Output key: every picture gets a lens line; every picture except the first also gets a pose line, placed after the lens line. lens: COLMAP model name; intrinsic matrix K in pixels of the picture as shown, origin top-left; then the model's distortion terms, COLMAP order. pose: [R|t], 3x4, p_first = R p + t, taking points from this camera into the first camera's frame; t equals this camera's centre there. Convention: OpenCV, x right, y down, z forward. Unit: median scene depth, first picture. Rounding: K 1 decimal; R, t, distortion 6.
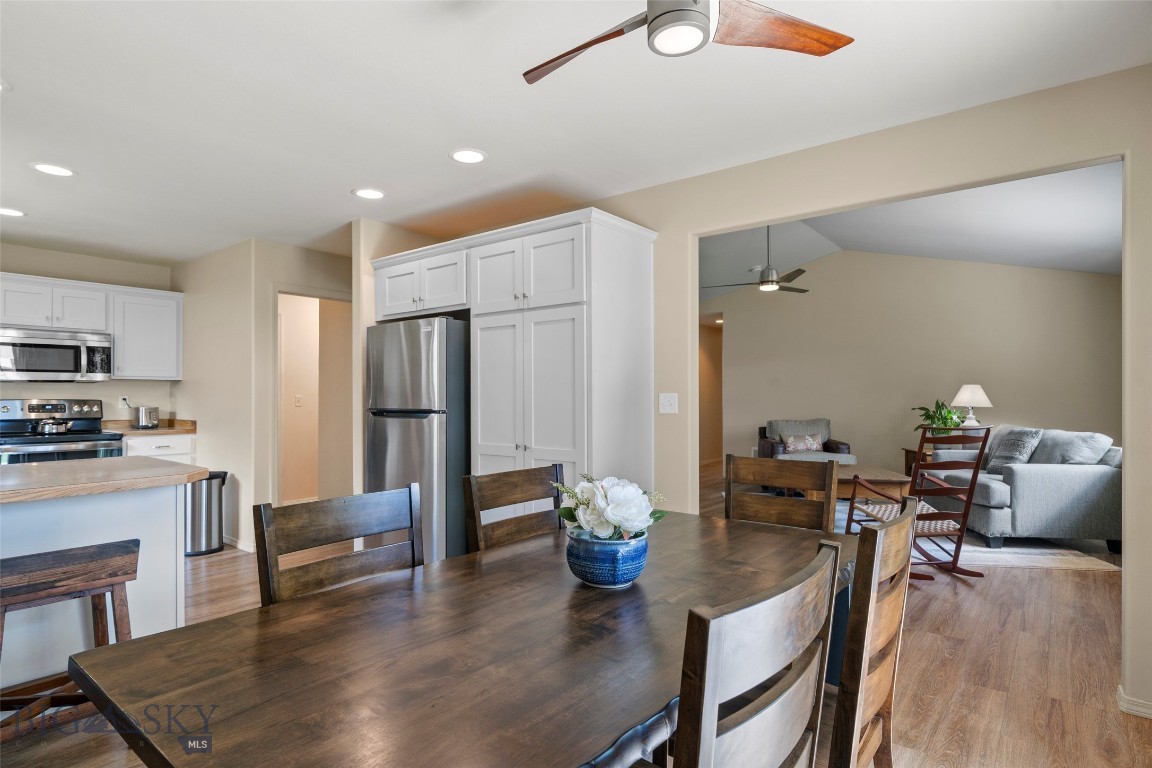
lens RADIAL K [[611.1, 0, 573.4], [0, 611.1, 402.3], [0, 0, 1]] dist [0.001139, 0.000374]
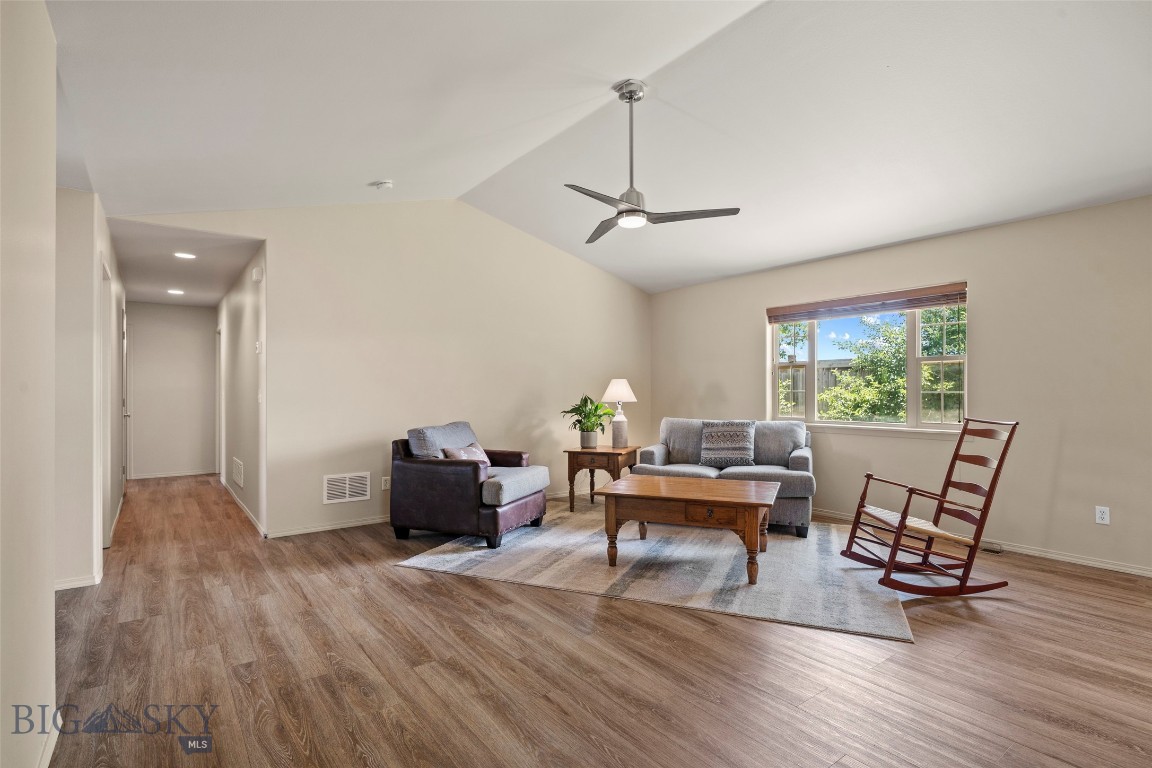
lens RADIAL K [[569.8, 0, 576.0], [0, 569.8, 384.0], [0, 0, 1]] dist [0.001371, 0.000742]
pose [[0.261561, 0.013229, 0.965096, -0.257495], [0.011810, 0.999787, -0.016906, -0.006030], [-0.965115, 0.015820, 0.261350, 0.837456]]
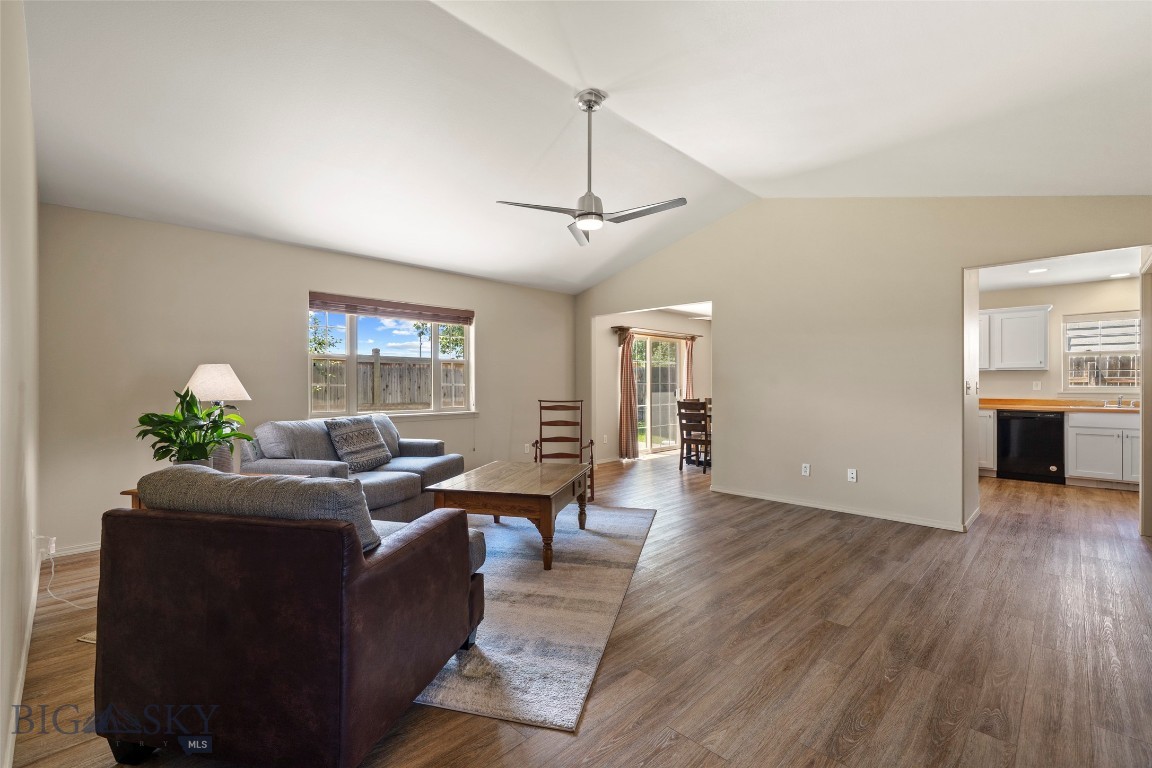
lens RADIAL K [[506.2, 0, 576.0], [0, 506.2, 384.0], [0, 0, 1]] dist [-0.001186, -0.000039]
pose [[-0.994037, 0.006584, 0.108840, 0.255976], [0.007852, 0.999906, 0.011230, -0.012579], [-0.108756, 0.012018, -0.993996, 1.456369]]
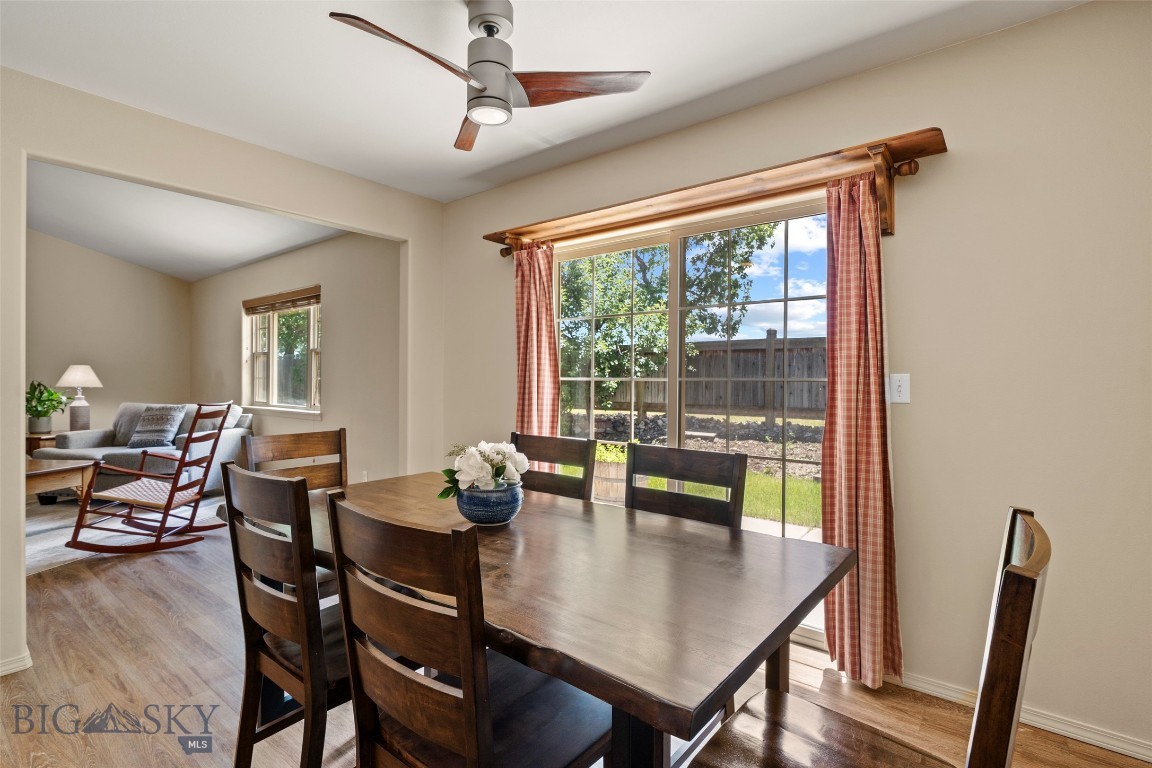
lens RADIAL K [[549.2, 0, 576.0], [0, 549.2, 384.0], [0, 0, 1]] dist [-0.001116, 0.000026]
pose [[0.004952, -0.009743, 0.999940, -0.249224], [0.006240, 0.999933, 0.009712, -0.001162], [-0.999968, 0.006192, 0.005012, 0.183238]]
